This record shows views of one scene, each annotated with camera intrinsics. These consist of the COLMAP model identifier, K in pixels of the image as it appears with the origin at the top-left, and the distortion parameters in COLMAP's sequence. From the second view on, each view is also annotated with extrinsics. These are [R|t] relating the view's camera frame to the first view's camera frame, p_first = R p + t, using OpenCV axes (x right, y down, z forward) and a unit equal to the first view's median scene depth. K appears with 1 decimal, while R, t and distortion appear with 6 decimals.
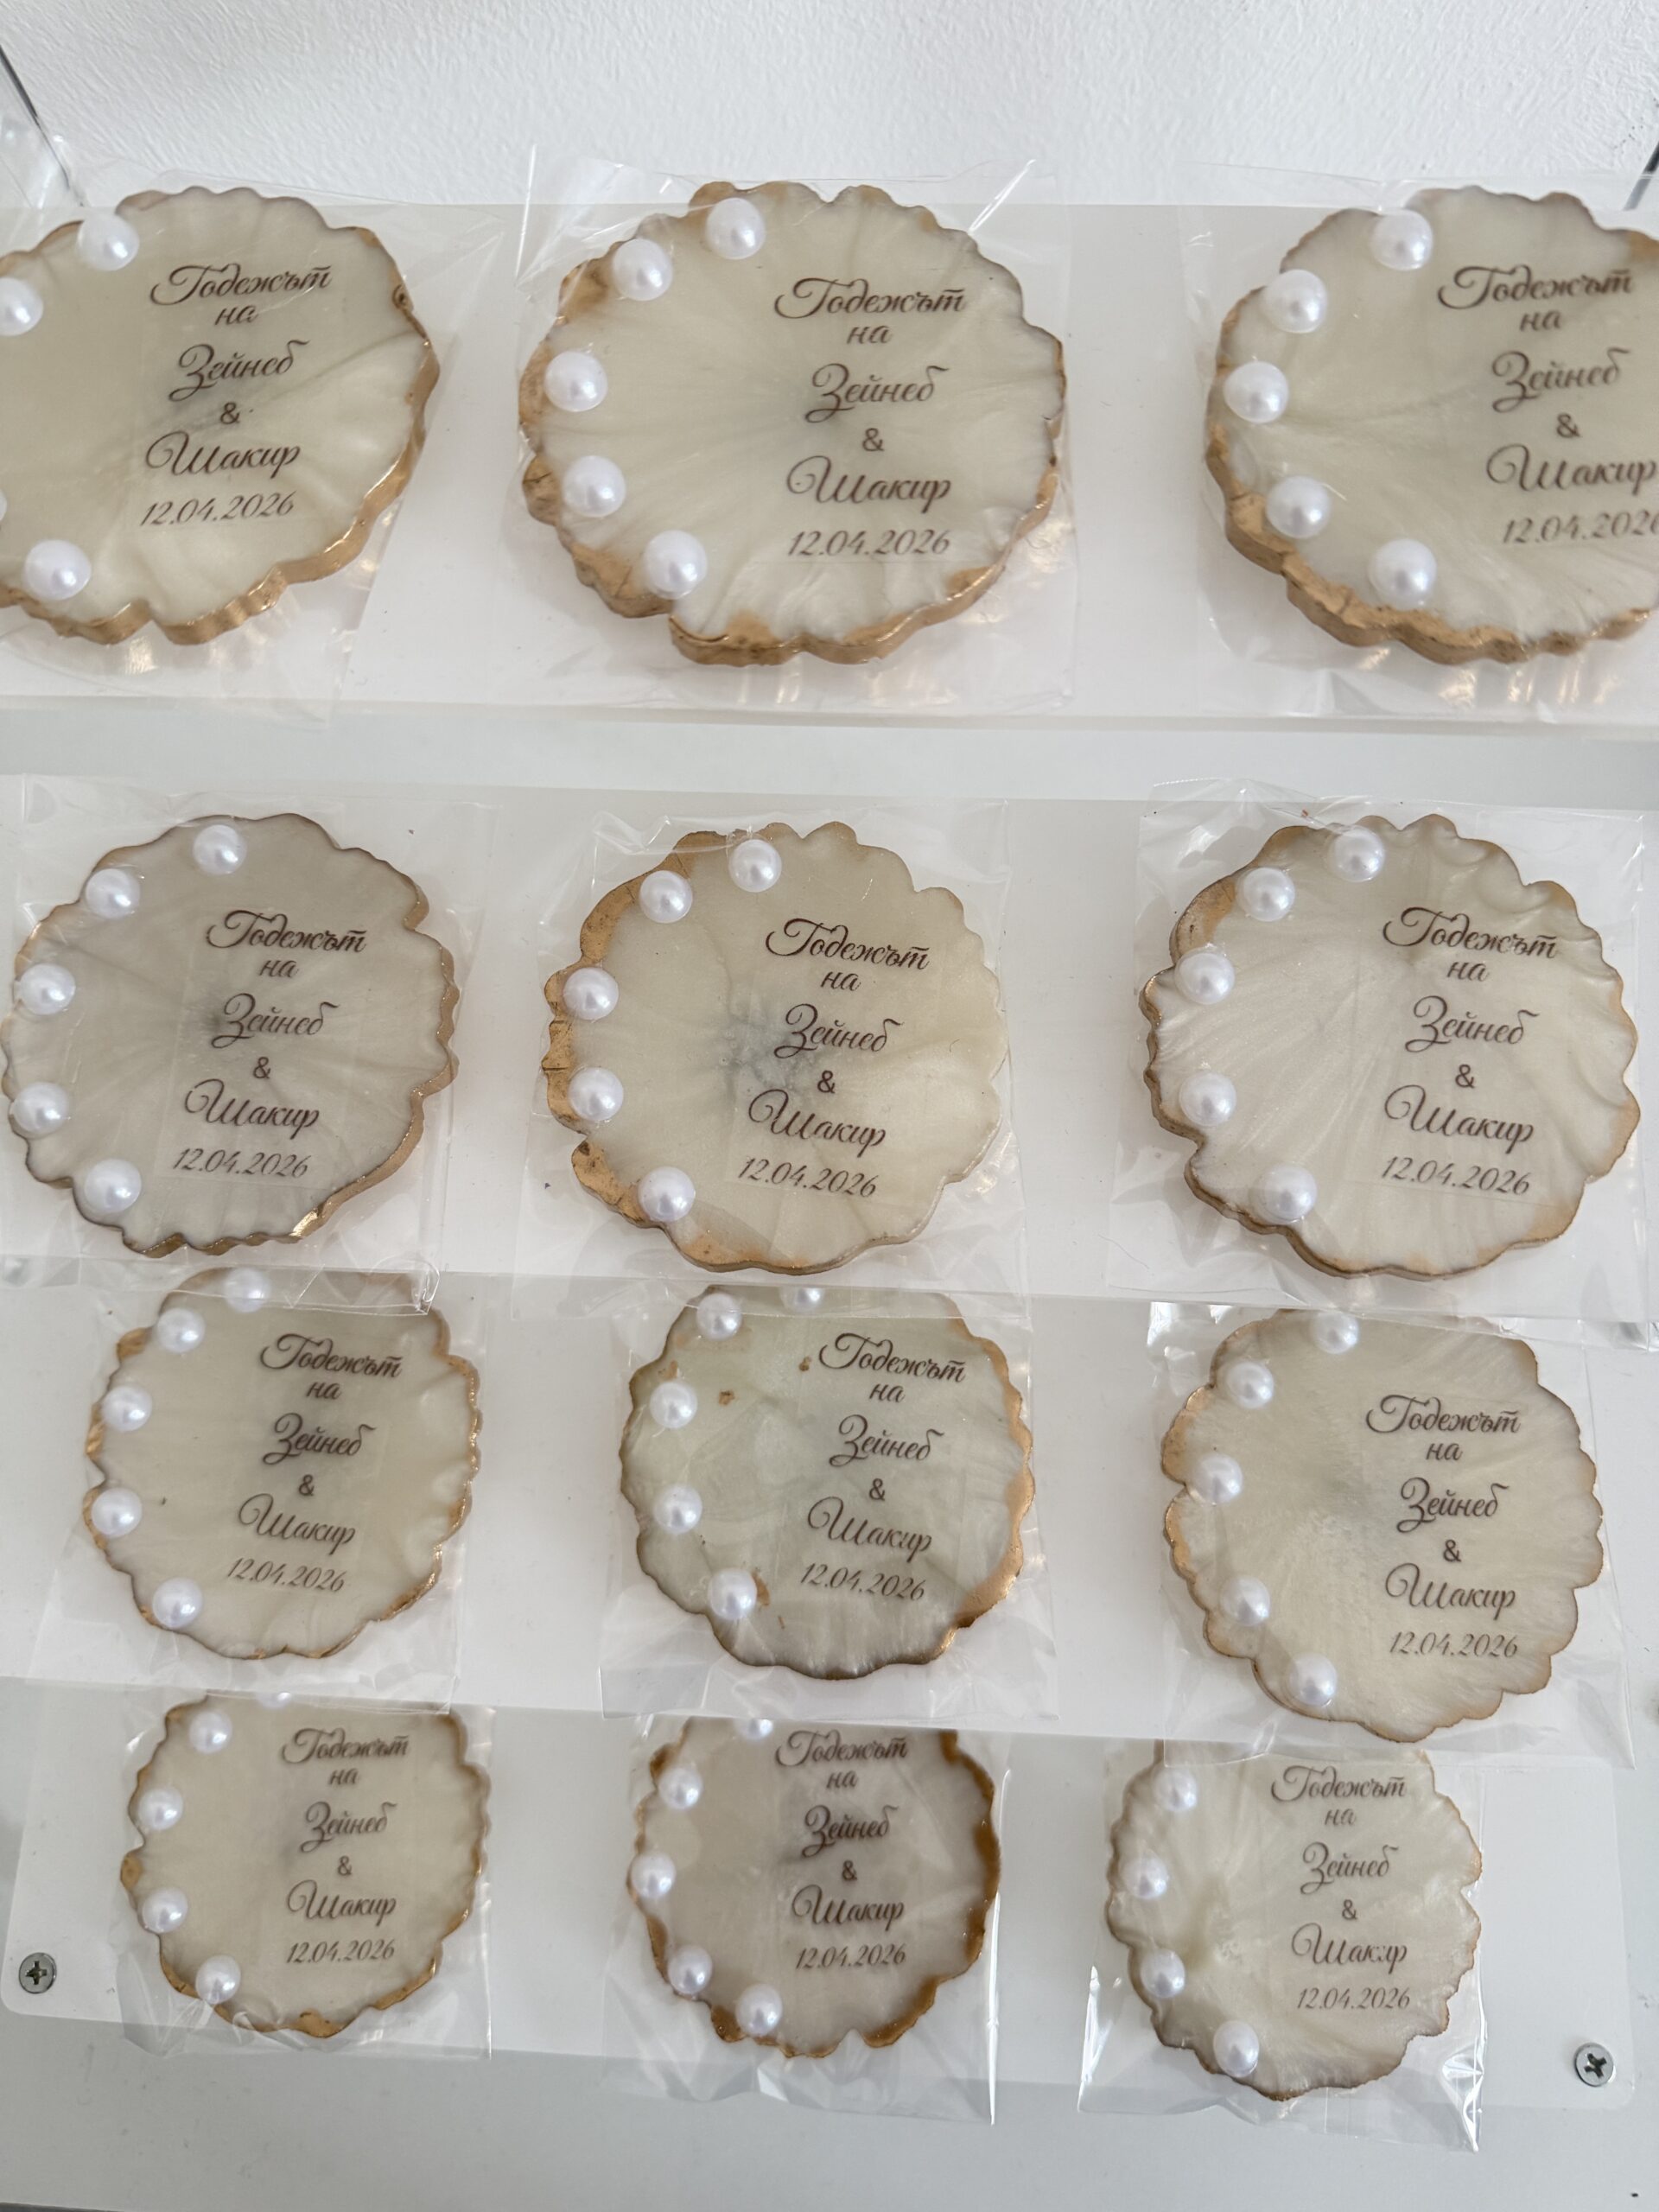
lens RADIAL K [[1569.5, 0, 829.5], [0, 1569.5, 1106.0], [0, 0, 1]] dist [-0.000280, -0.057563]
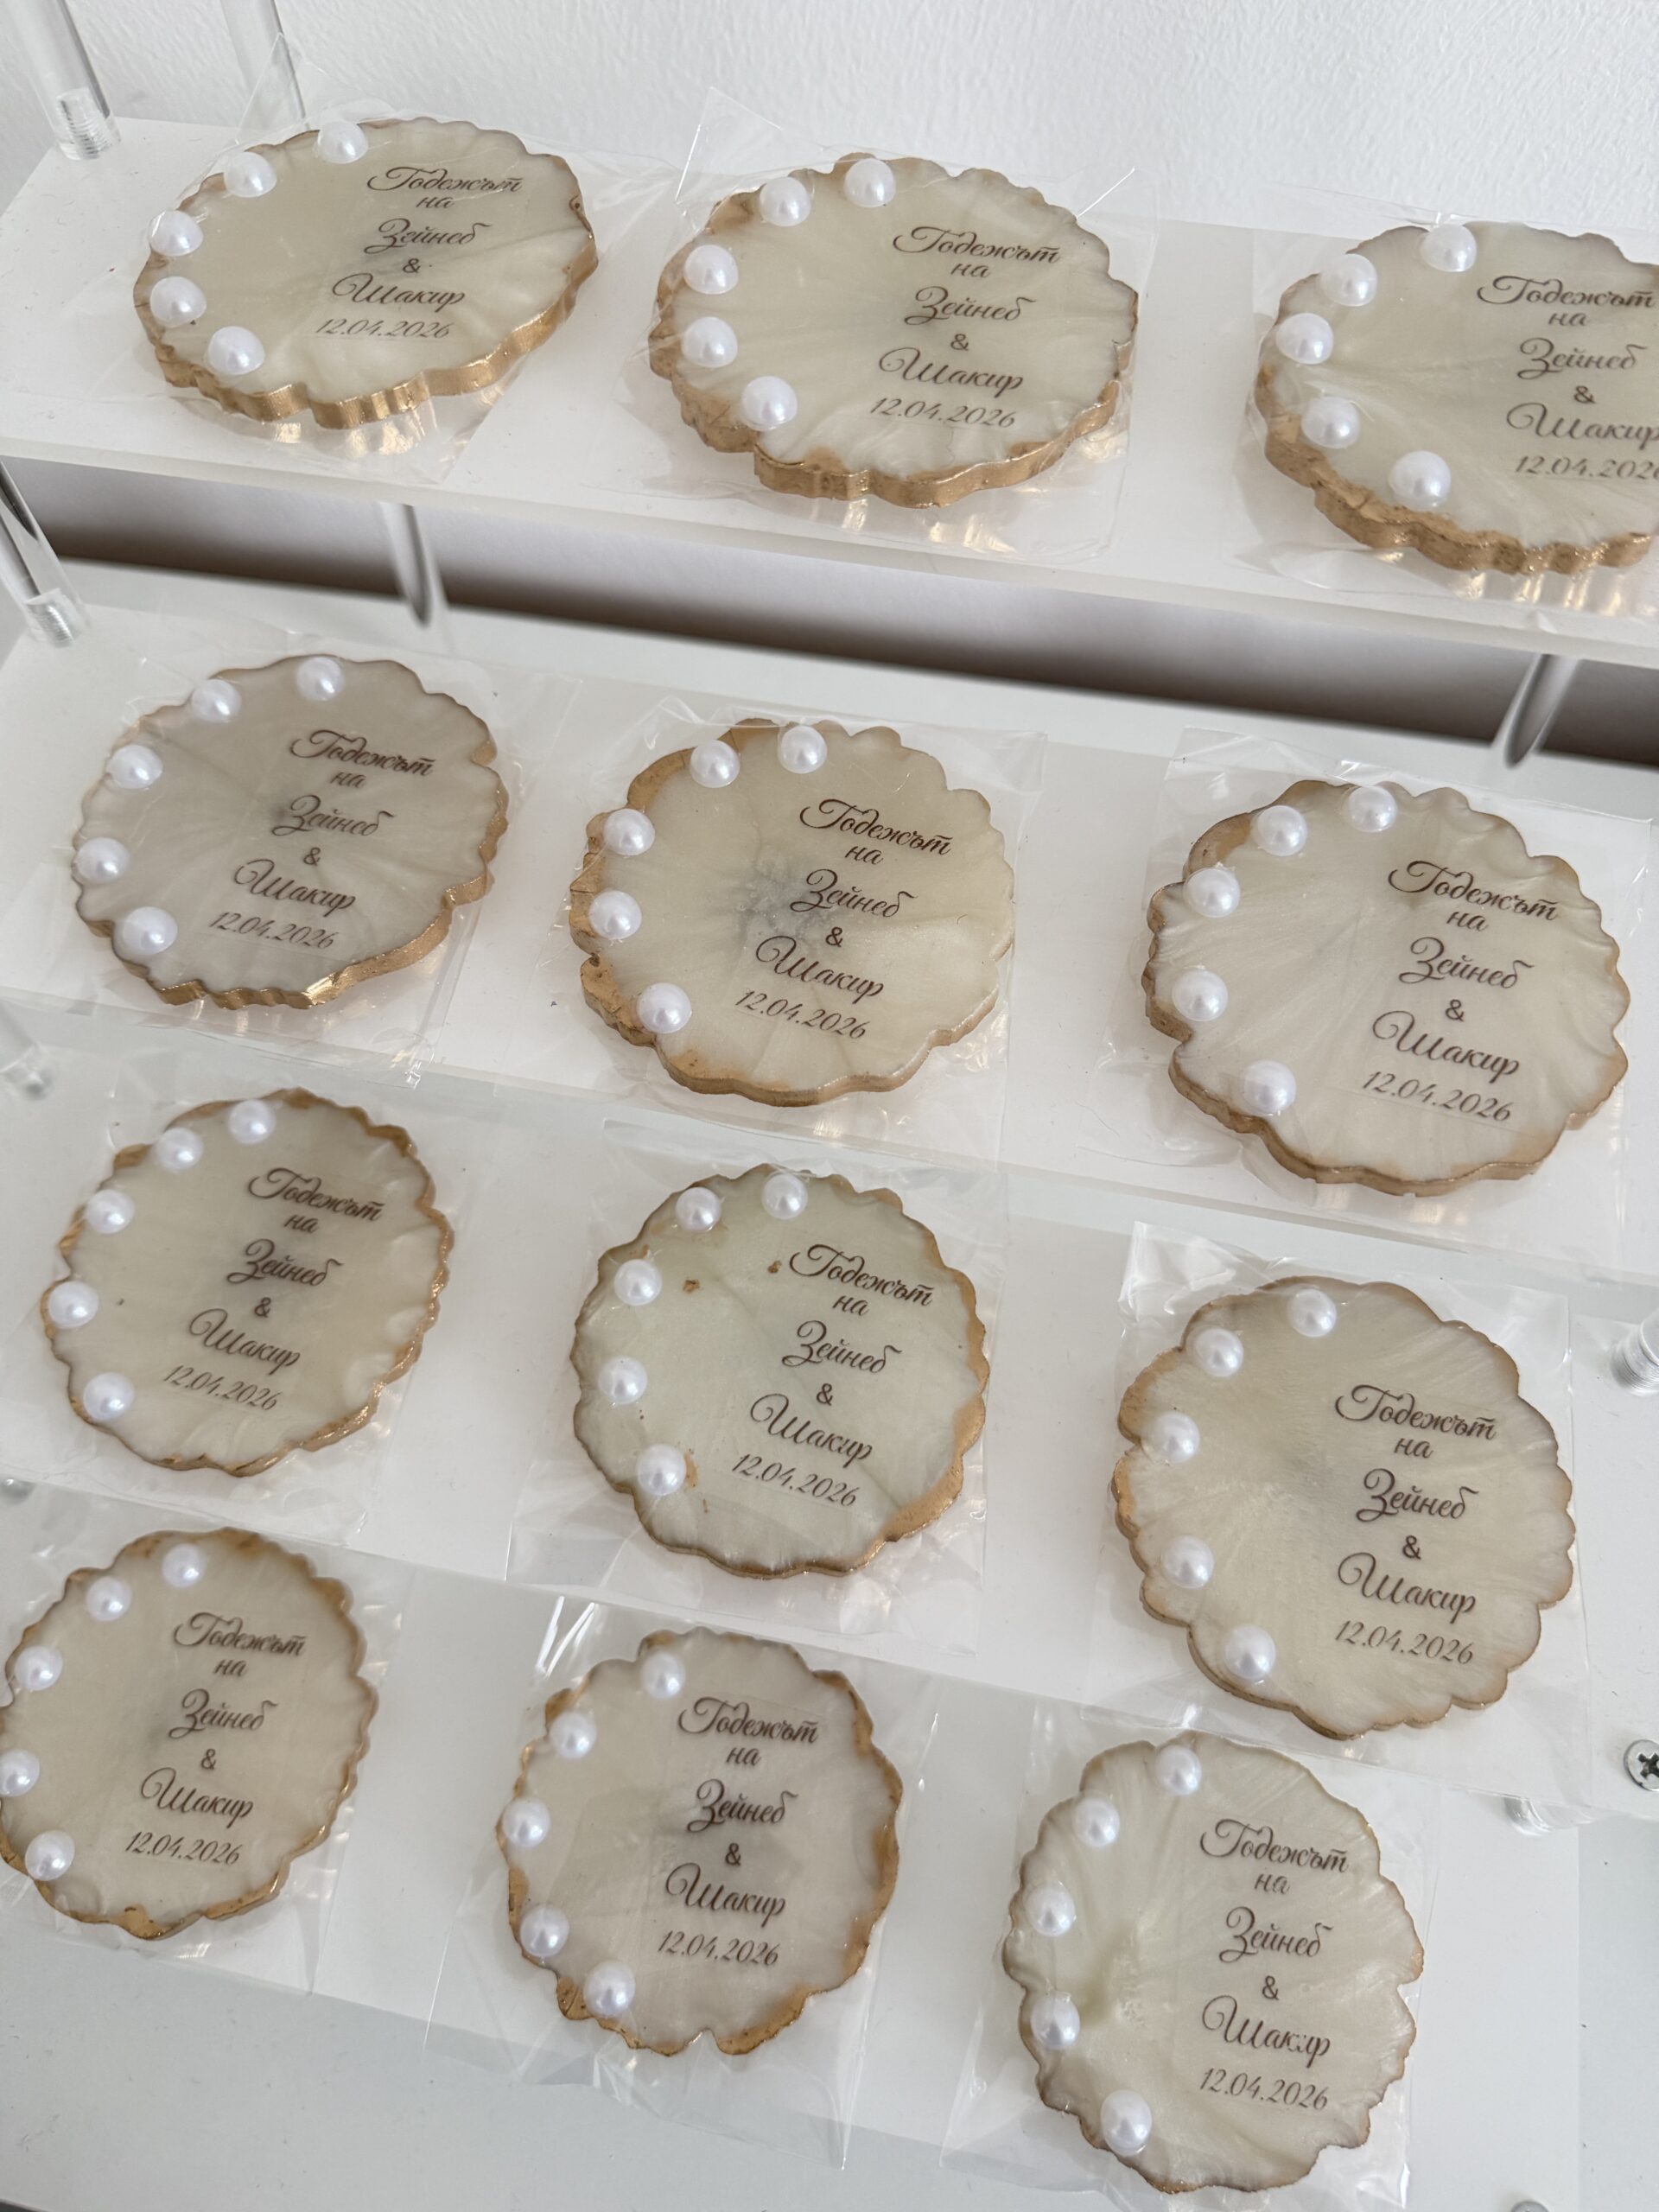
lens RADIAL K [[1568.2, 0, 829.5], [0, 1568.2, 1106.0], [0, 0, 1]] dist [0.003945, -0.061266]
pose [[0.986909, 0.149678, -0.060058, 0.071658], [-0.158762, 0.967157, -0.198498, 0.292220], [0.028375, 0.205435, 0.978259, 0.007127]]
